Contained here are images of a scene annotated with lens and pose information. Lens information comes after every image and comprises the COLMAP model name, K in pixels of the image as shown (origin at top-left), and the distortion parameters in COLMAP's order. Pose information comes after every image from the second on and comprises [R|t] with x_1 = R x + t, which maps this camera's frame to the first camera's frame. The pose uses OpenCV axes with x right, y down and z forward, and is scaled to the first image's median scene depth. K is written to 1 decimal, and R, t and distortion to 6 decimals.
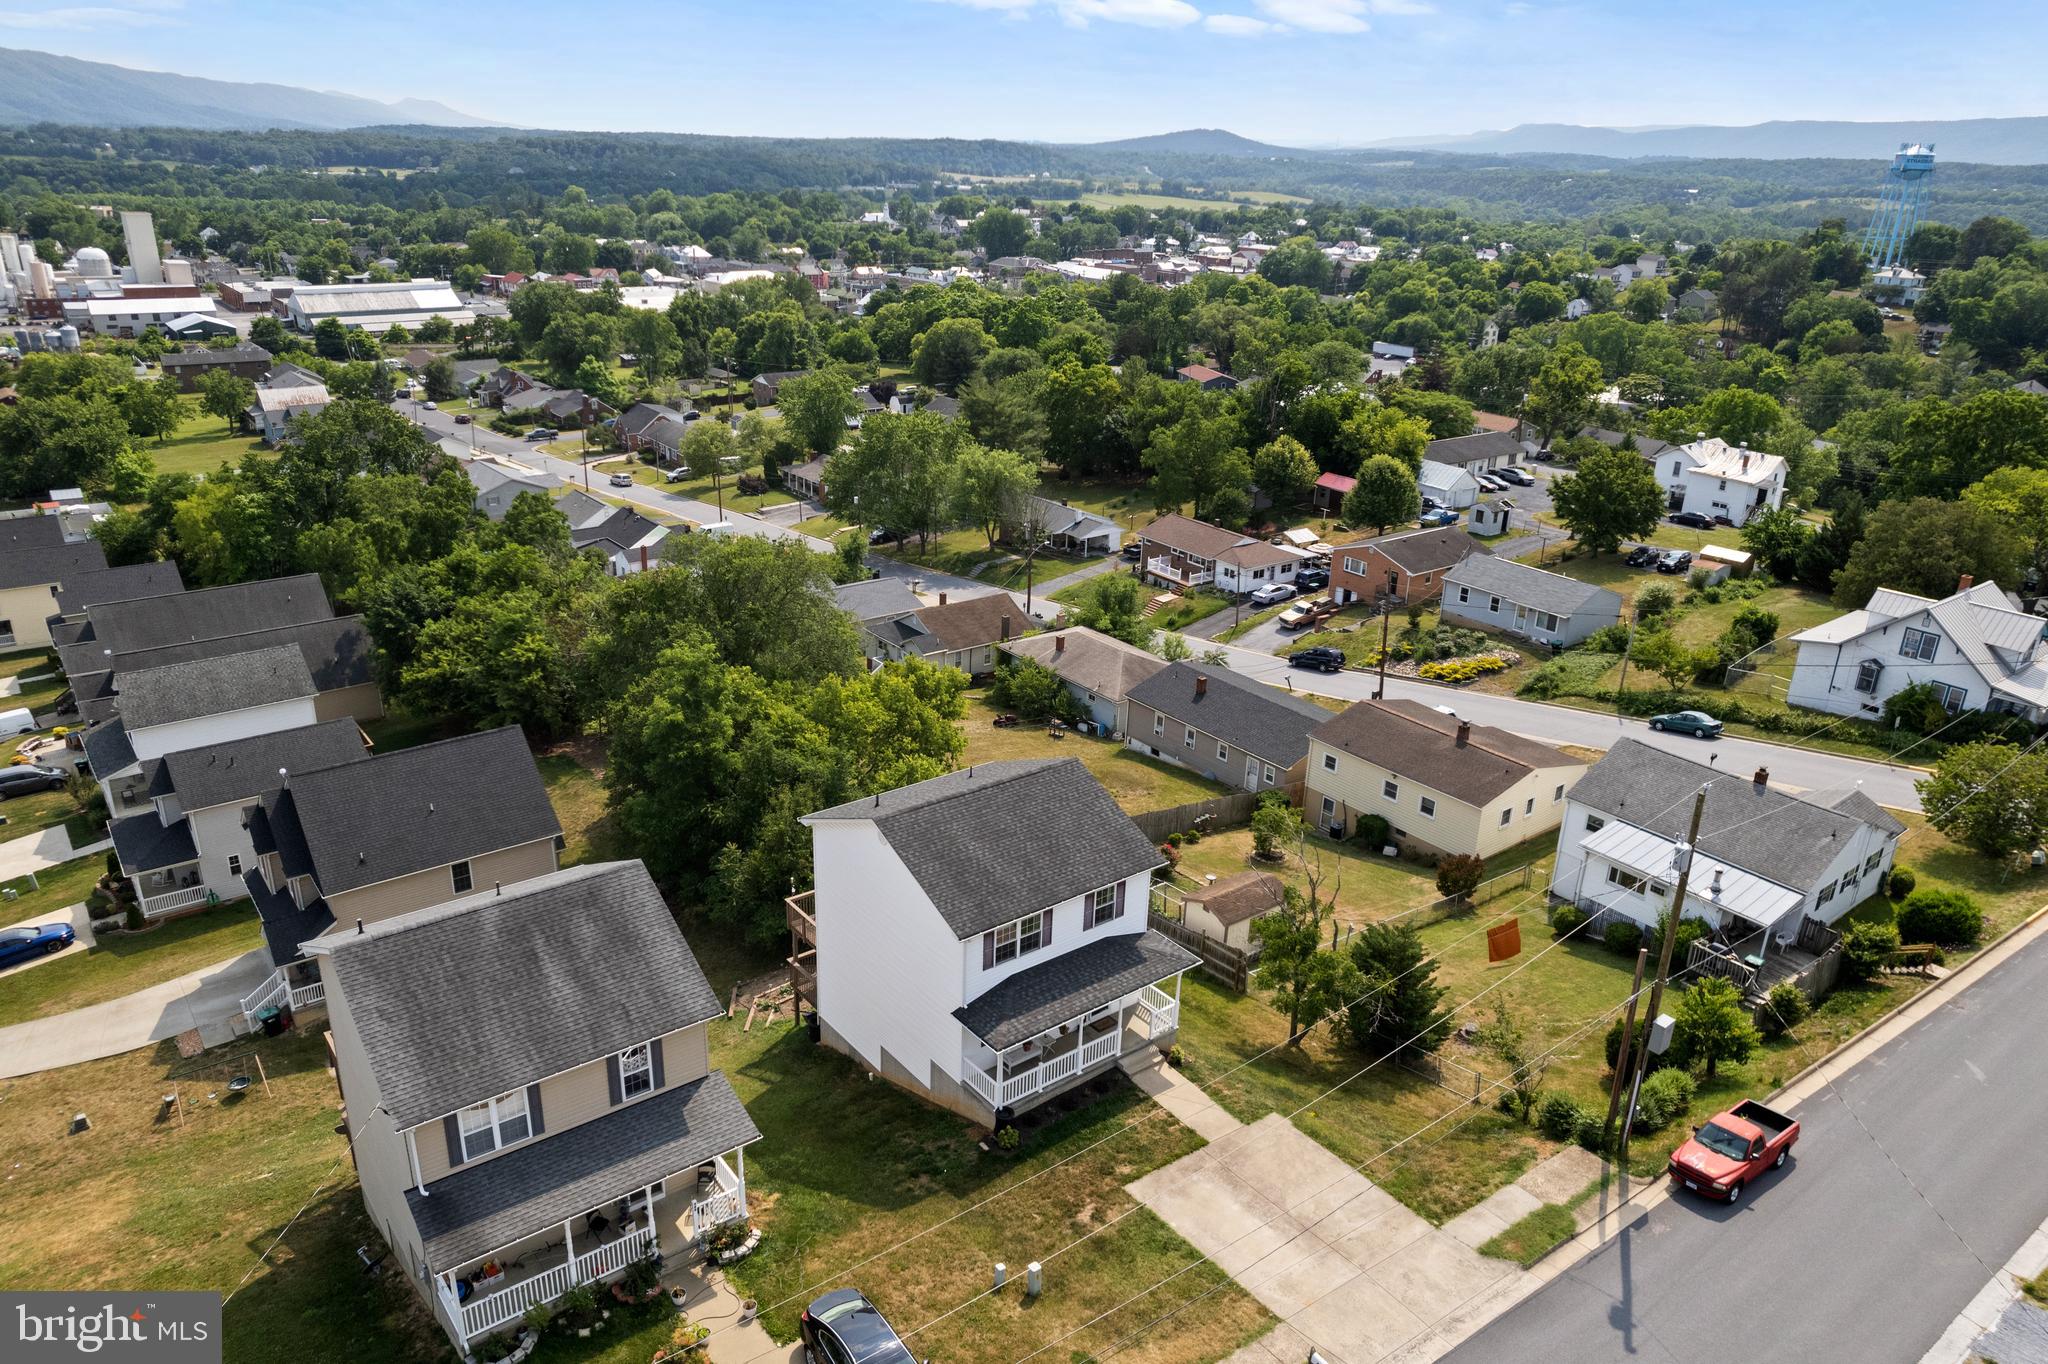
lens RADIAL K [[1333.1, 0, 1024.0], [0, 1333.1, 682.0], [0, 0, 1]] dist [-0.070064, 0.063979]
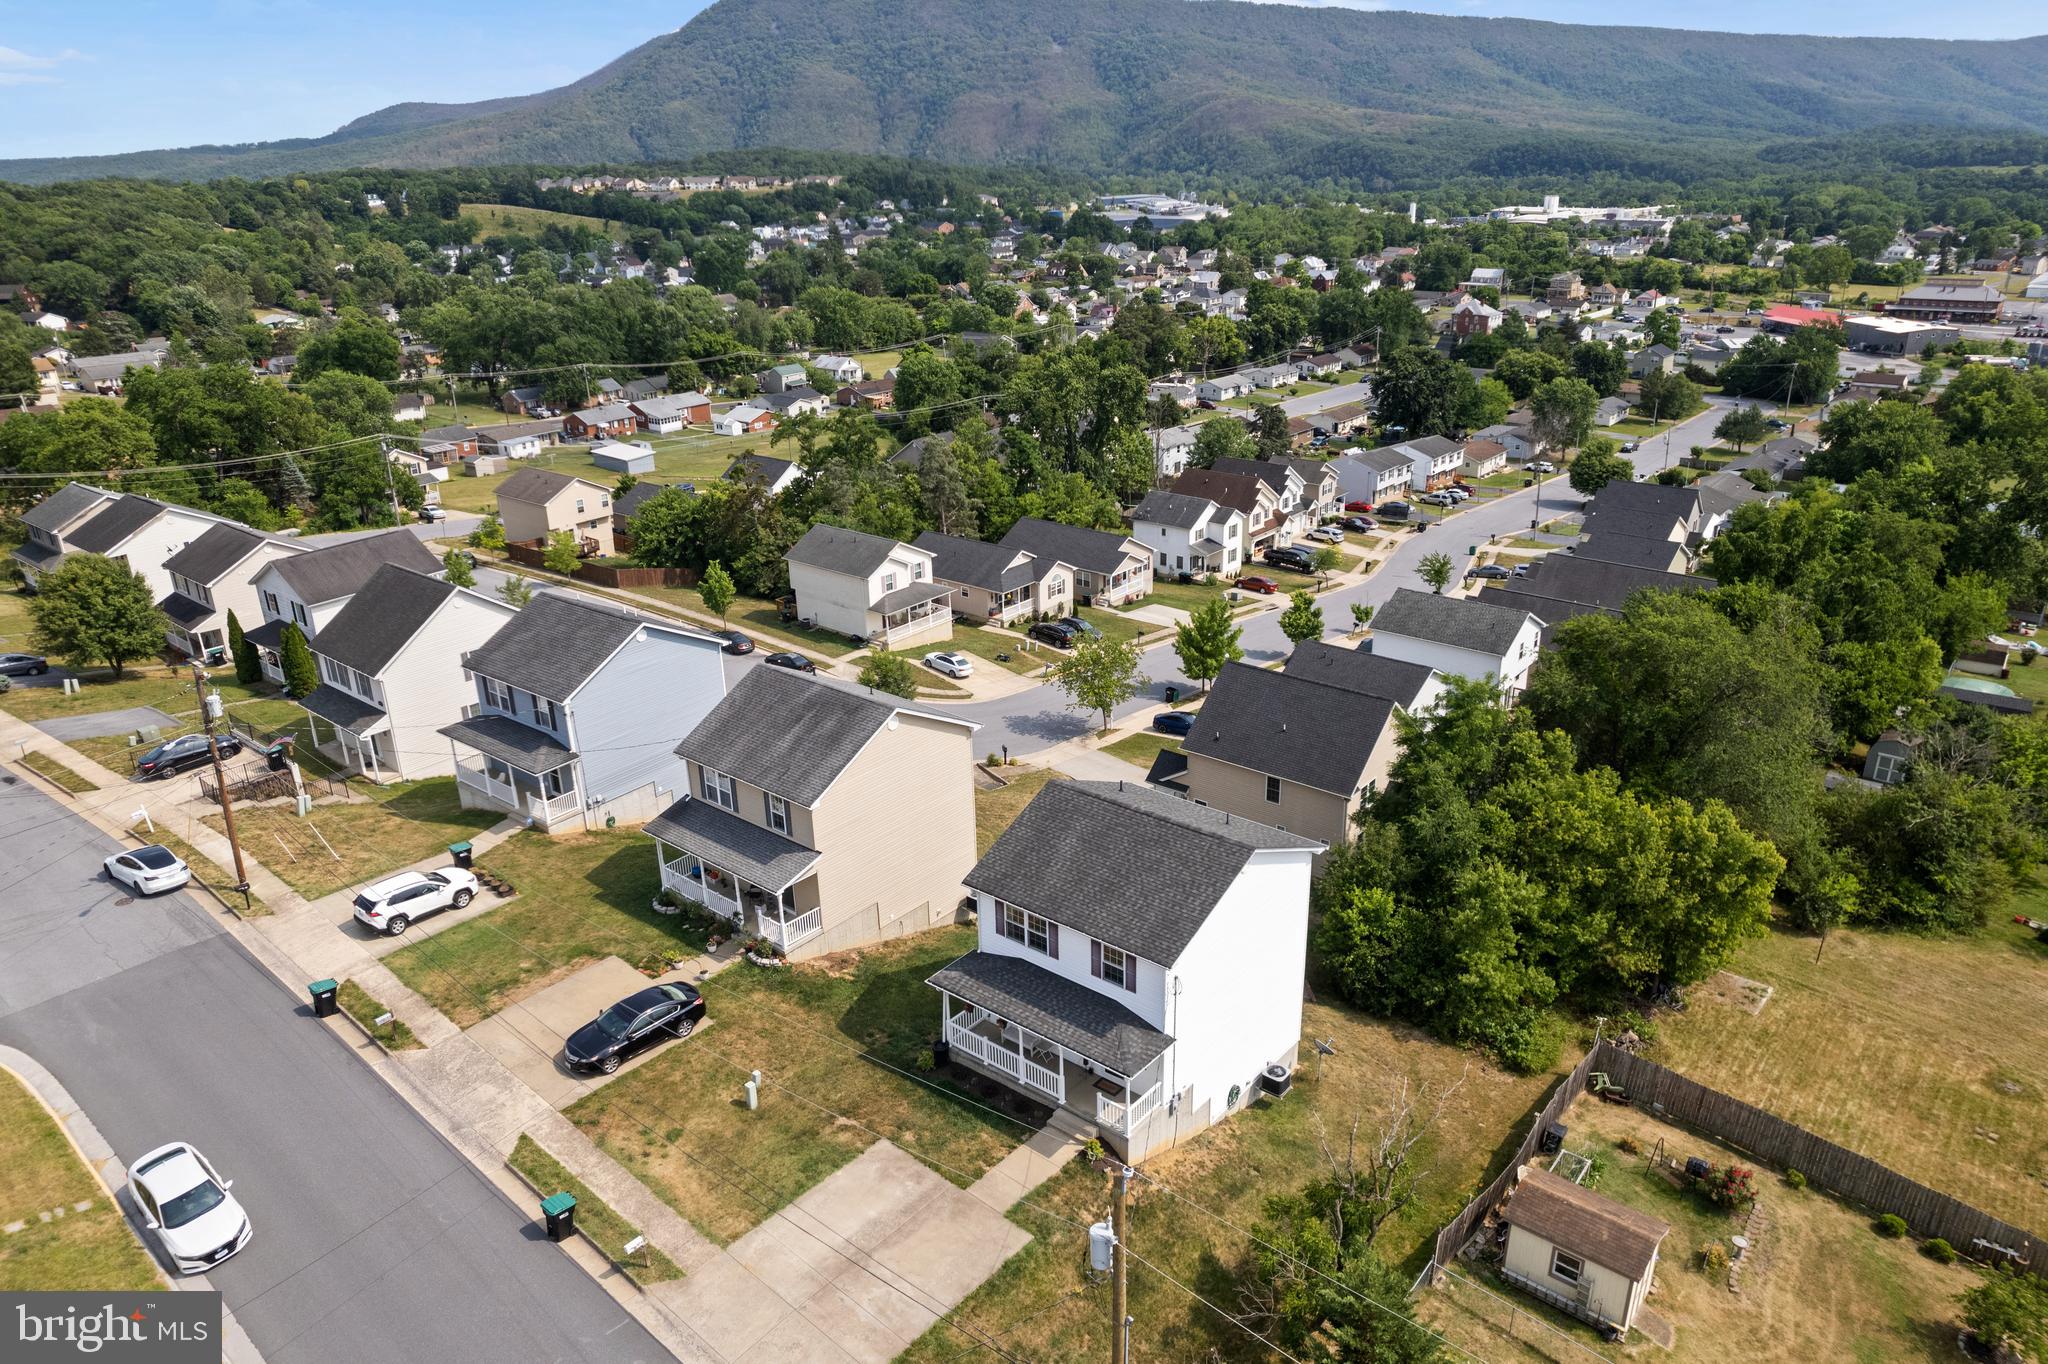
lens RADIAL K [[1333.1, 0, 1024.0], [0, 1333.1, 682.0], [0, 0, 1]] dist [-0.070064, 0.063979]
pose [[0.216221, 0.321839, -0.921774, 0.907329], [-0.322839, 0.914569, 0.243594, -0.242566], [0.921424, 0.244915, 0.301652, 0.636290]]
